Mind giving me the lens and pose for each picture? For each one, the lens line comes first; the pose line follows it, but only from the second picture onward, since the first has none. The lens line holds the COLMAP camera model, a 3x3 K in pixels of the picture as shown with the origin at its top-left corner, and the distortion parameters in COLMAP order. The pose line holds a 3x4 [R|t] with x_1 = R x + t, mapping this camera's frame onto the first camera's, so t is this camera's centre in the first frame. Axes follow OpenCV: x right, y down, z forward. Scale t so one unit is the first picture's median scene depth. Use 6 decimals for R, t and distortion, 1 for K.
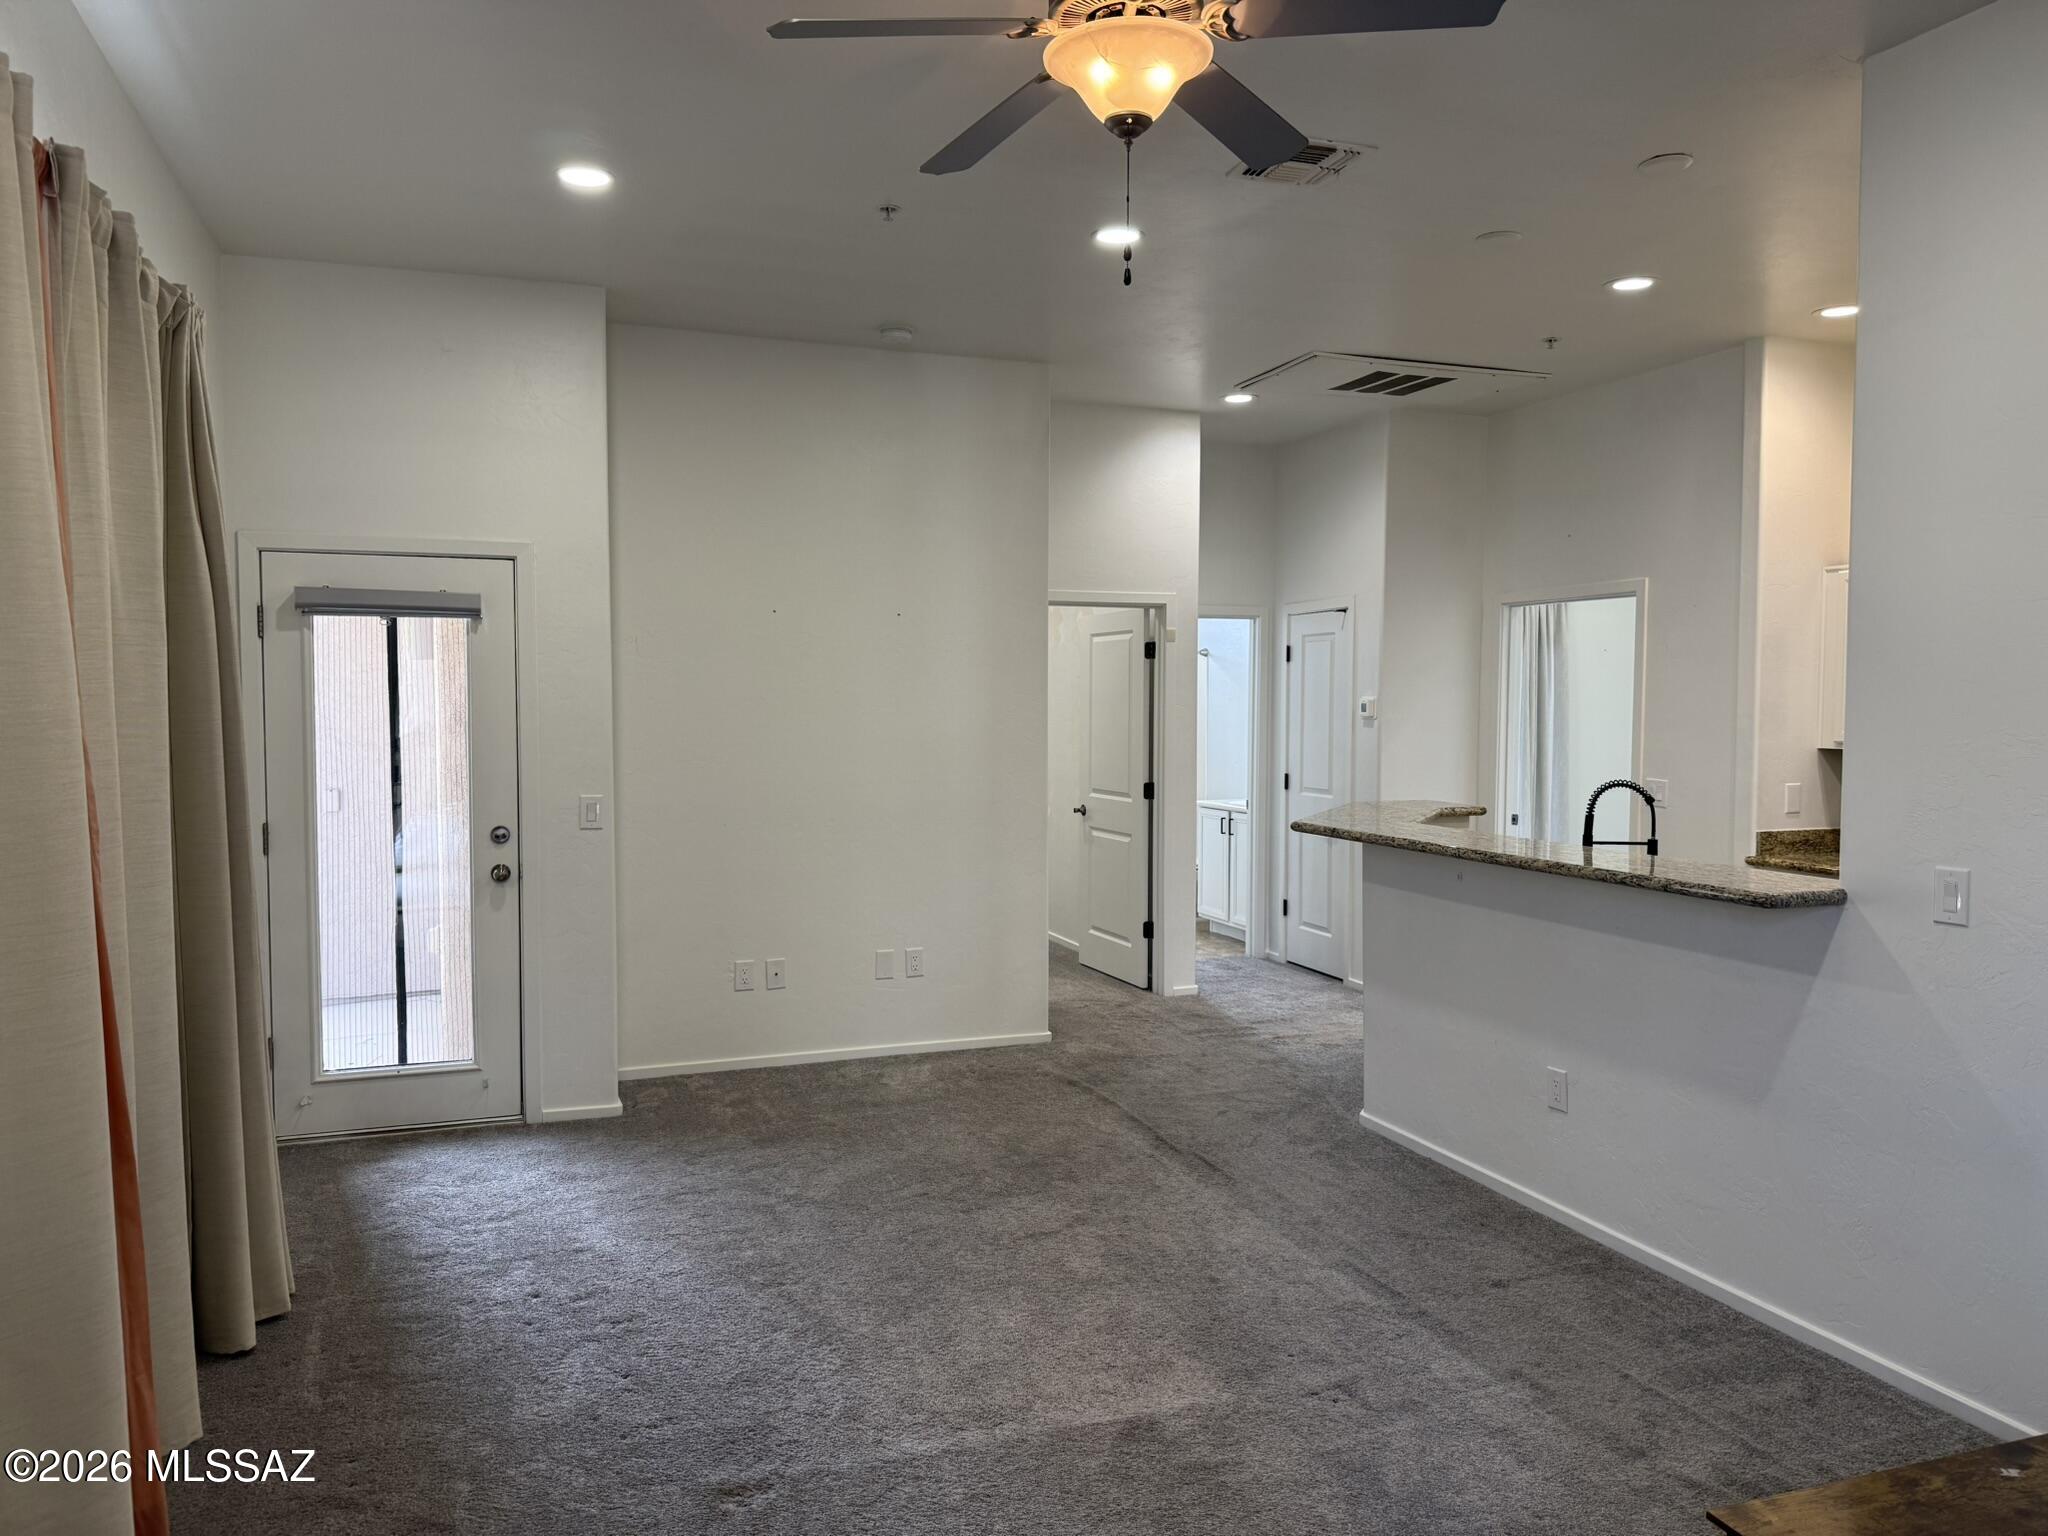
lens RADIAL K [[1474.4, 0, 1034.0], [0, 1474.4, 767.2], [0, 0, 1]] dist [-0.007892, -0.009604]
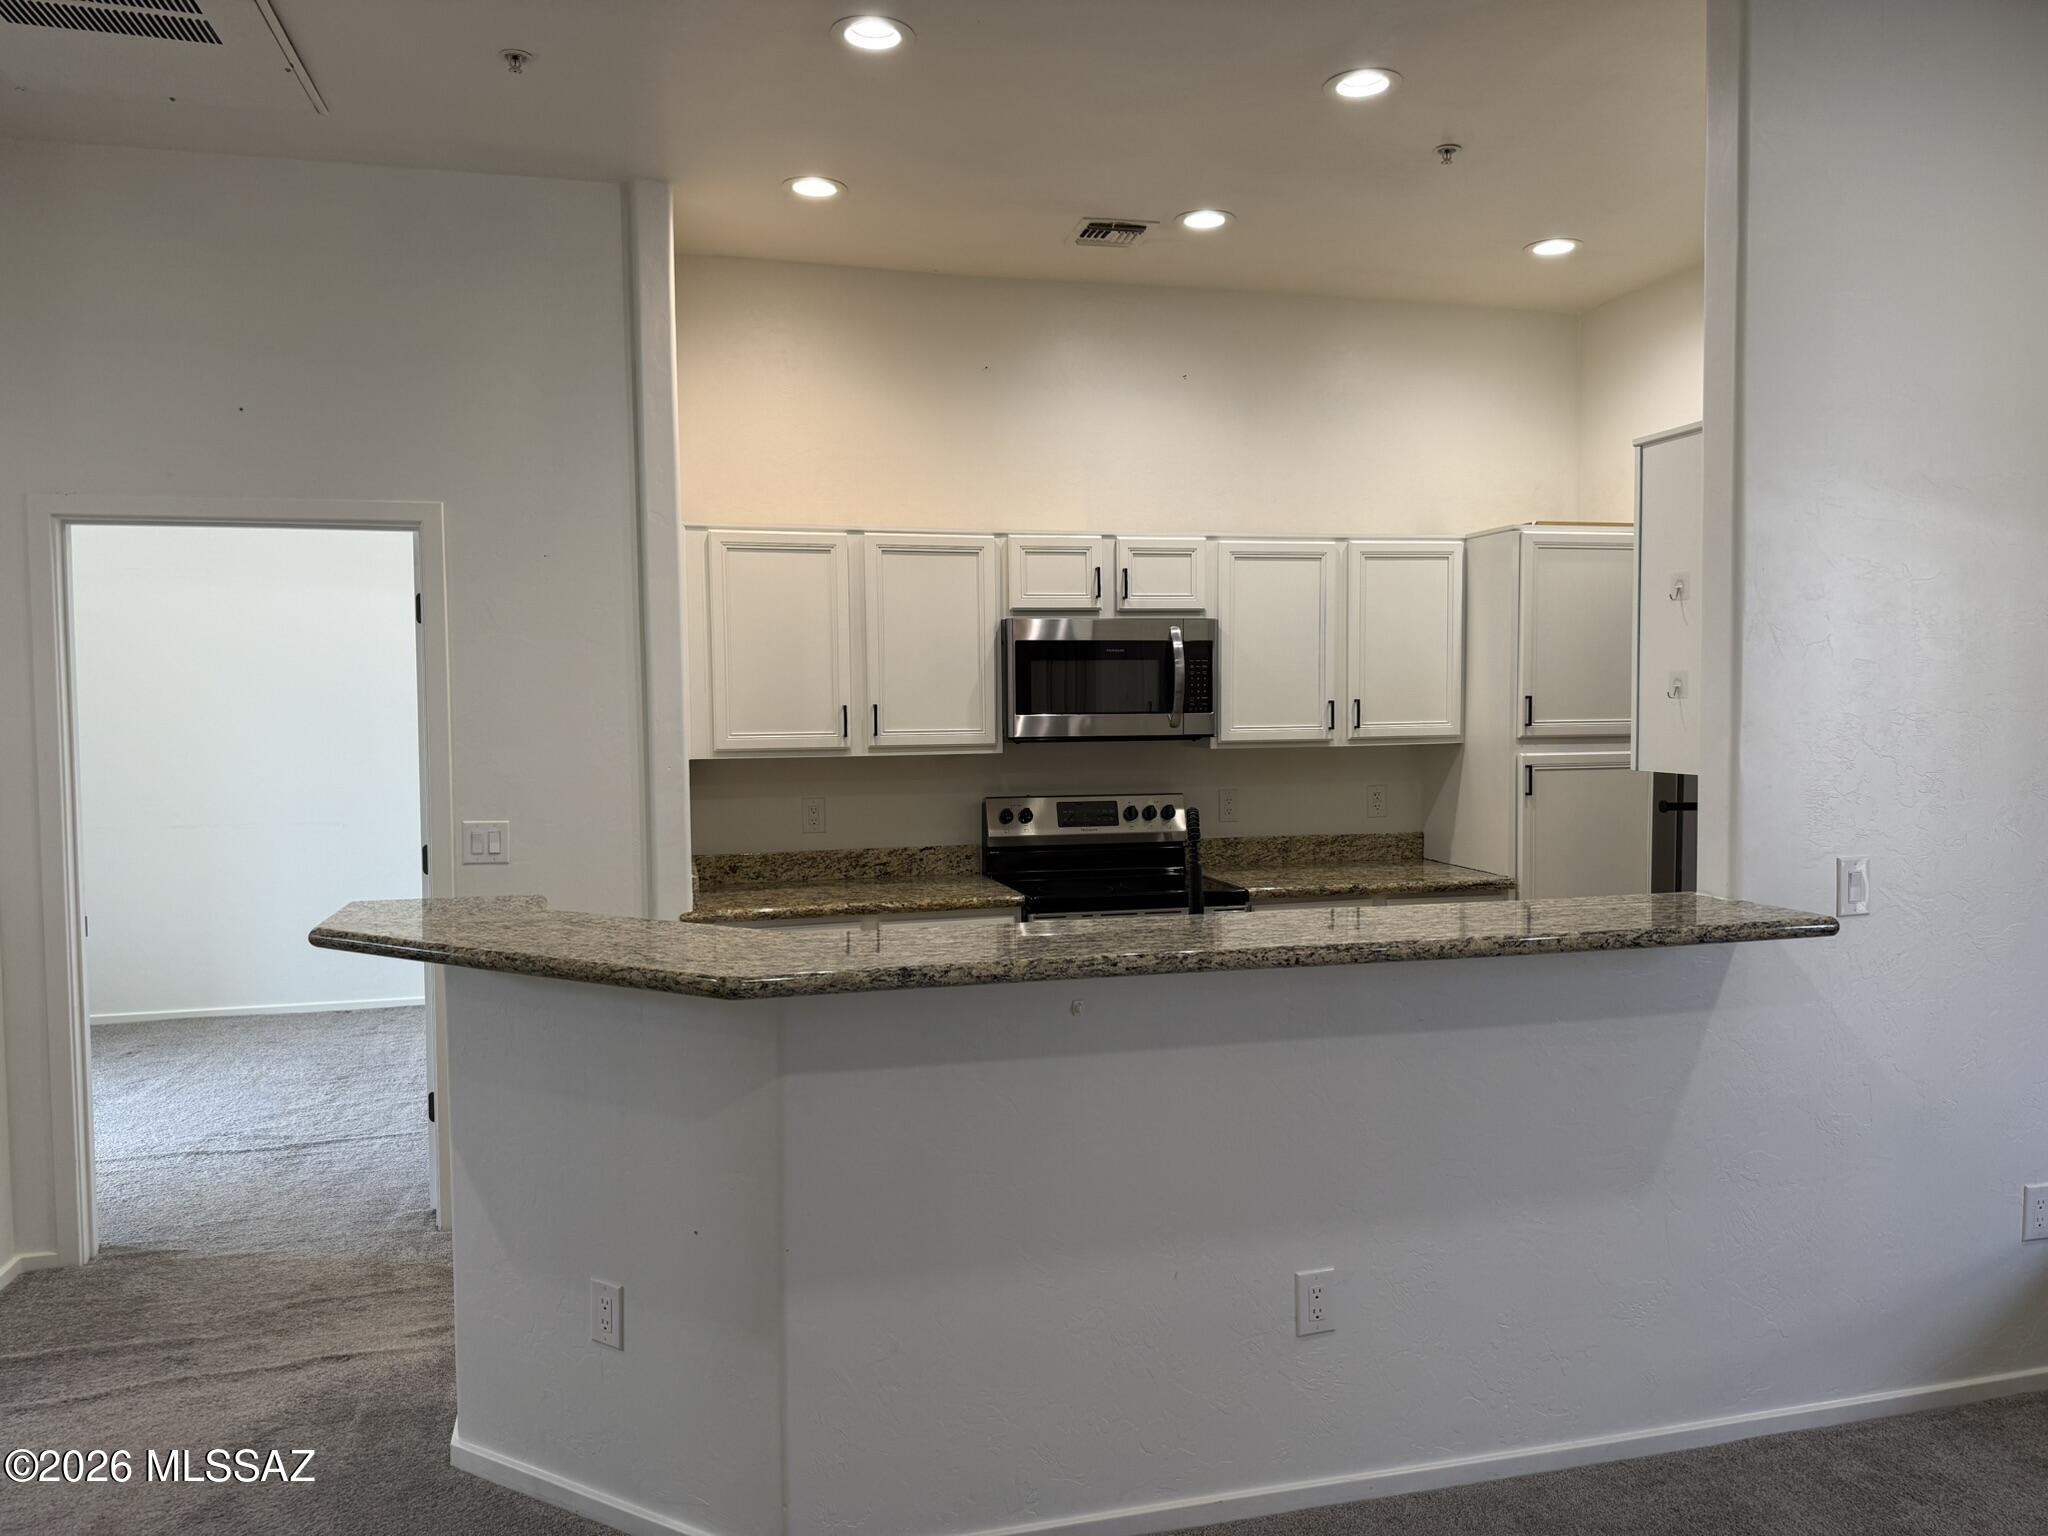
lens RADIAL K [[1474.4, 0, 1034.0], [0, 1474.4, 767.2], [0, 0, 1]] dist [-0.007892, -0.009604]
pose [[0.136629, -0.054421, 0.989126, -0.249633], [0.059513, 0.997137, 0.046641, -0.041711], [-0.988833, 0.052493, 0.139476, 0.933526]]
